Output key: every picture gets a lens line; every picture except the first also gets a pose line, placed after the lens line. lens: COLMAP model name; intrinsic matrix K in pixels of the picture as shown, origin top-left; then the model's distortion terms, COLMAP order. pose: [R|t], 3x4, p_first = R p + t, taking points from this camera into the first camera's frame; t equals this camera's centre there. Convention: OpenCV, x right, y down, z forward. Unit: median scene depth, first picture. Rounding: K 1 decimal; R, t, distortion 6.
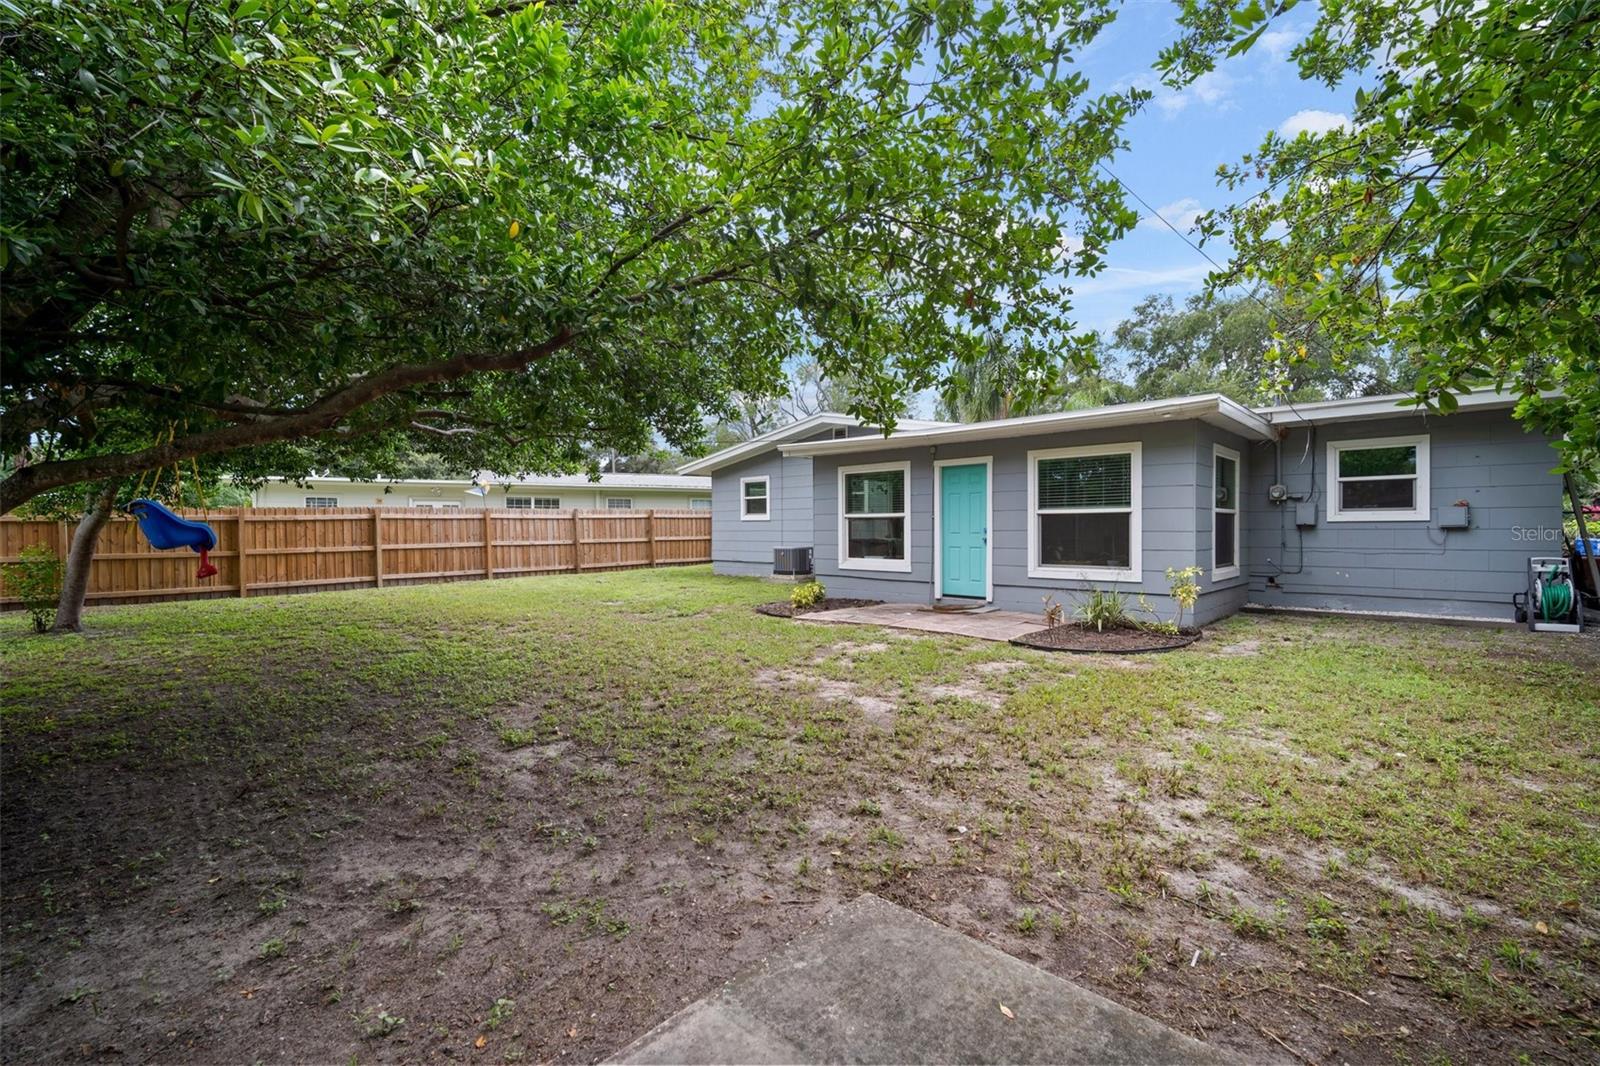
lens RADIAL K [[696.6, 0, 800.0], [0, 696.6, 533.0], [0, 0, 1]] dist [-0.017487, 0.007665]
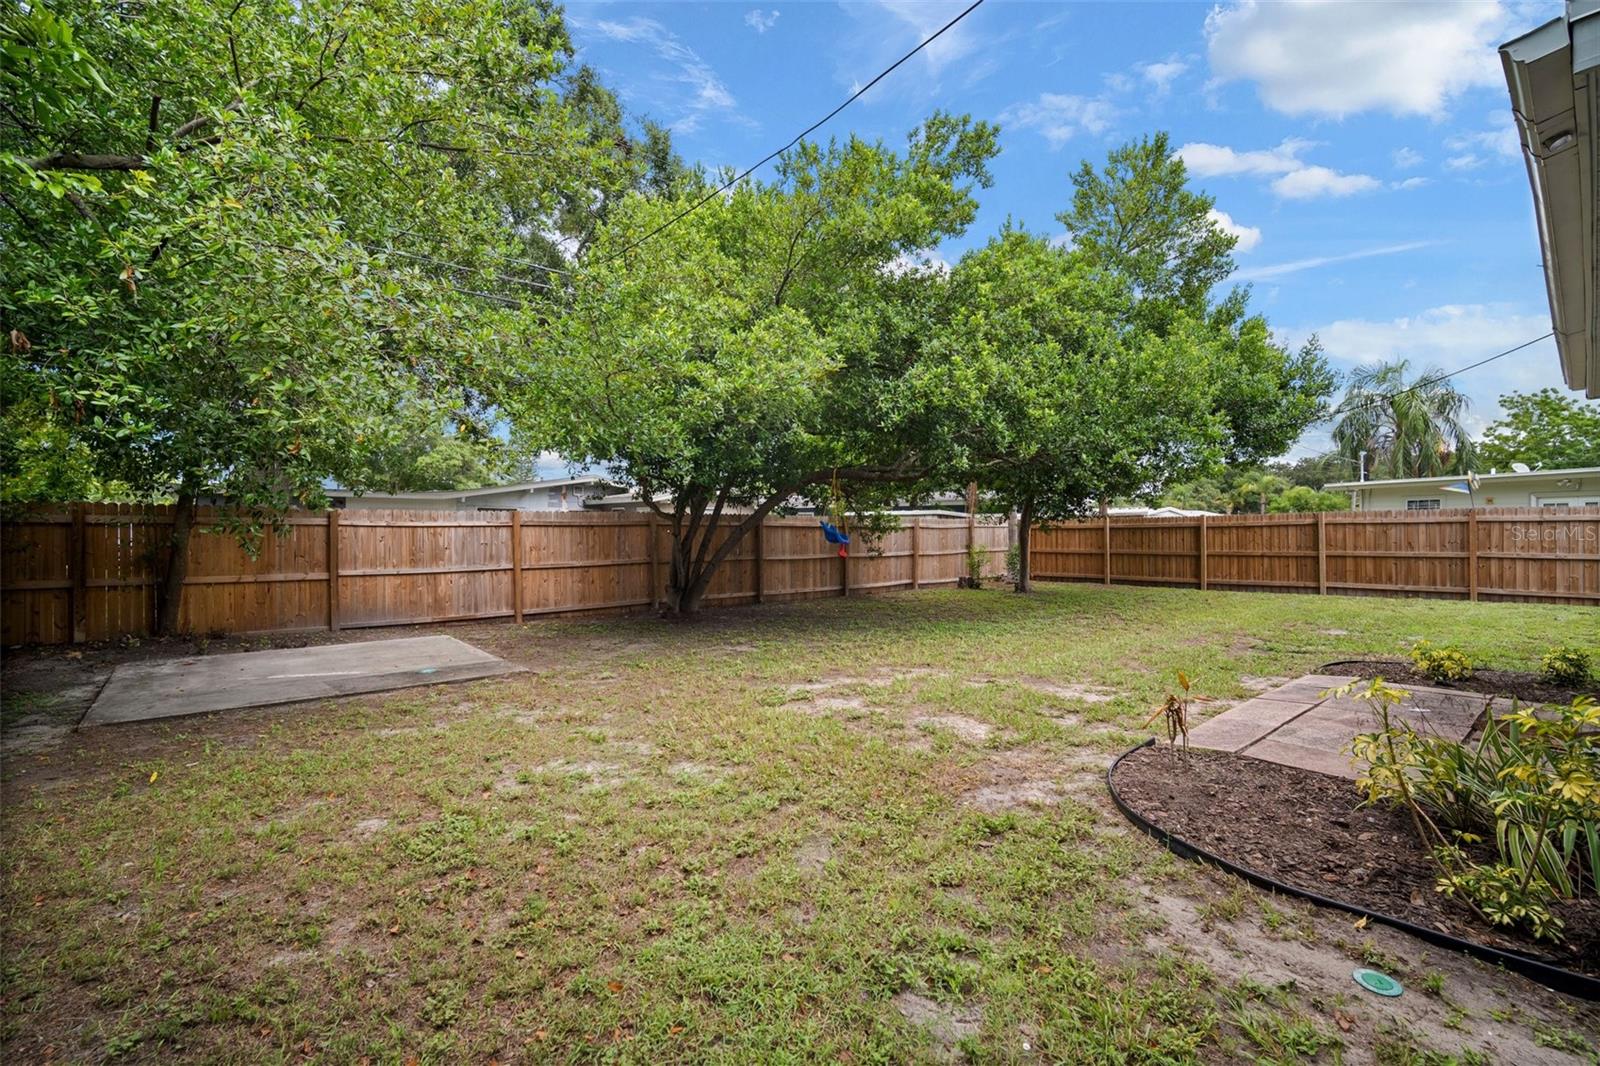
lens RADIAL K [[696.6, 0, 800.0], [0, 696.6, 533.0], [0, 0, 1]] dist [-0.017487, 0.007665]
pose [[-0.098908, 0.006322, -0.995076, 0.764897], [-0.008108, 0.999942, 0.007158, -0.014806], [0.995064, 0.008776, -0.098851, 0.660361]]
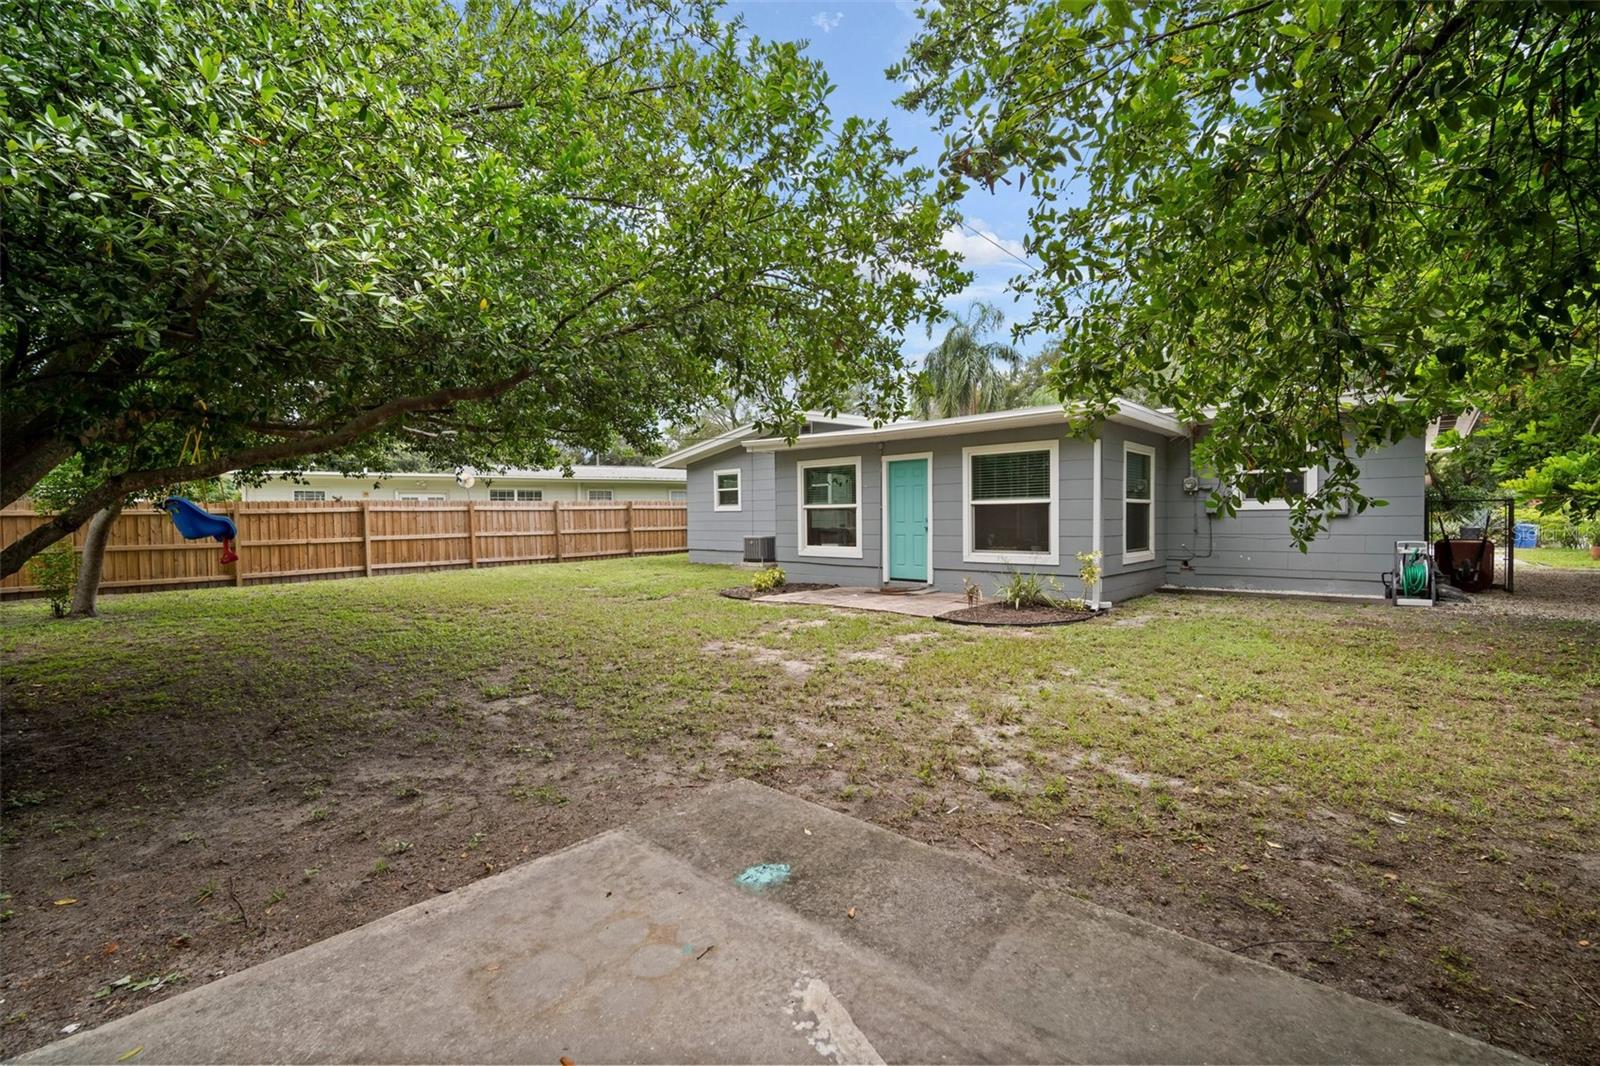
lens RADIAL K [[696.6, 0, 800.0], [0, 696.6, 533.0], [0, 0, 1]] dist [-0.017487, 0.007665]
pose [[0.999835, -0.005224, 0.017388, 0.054853], [0.004975, 0.999885, 0.014297, 0.000844], [-0.017461, -0.014208, 0.999747, -0.113890]]
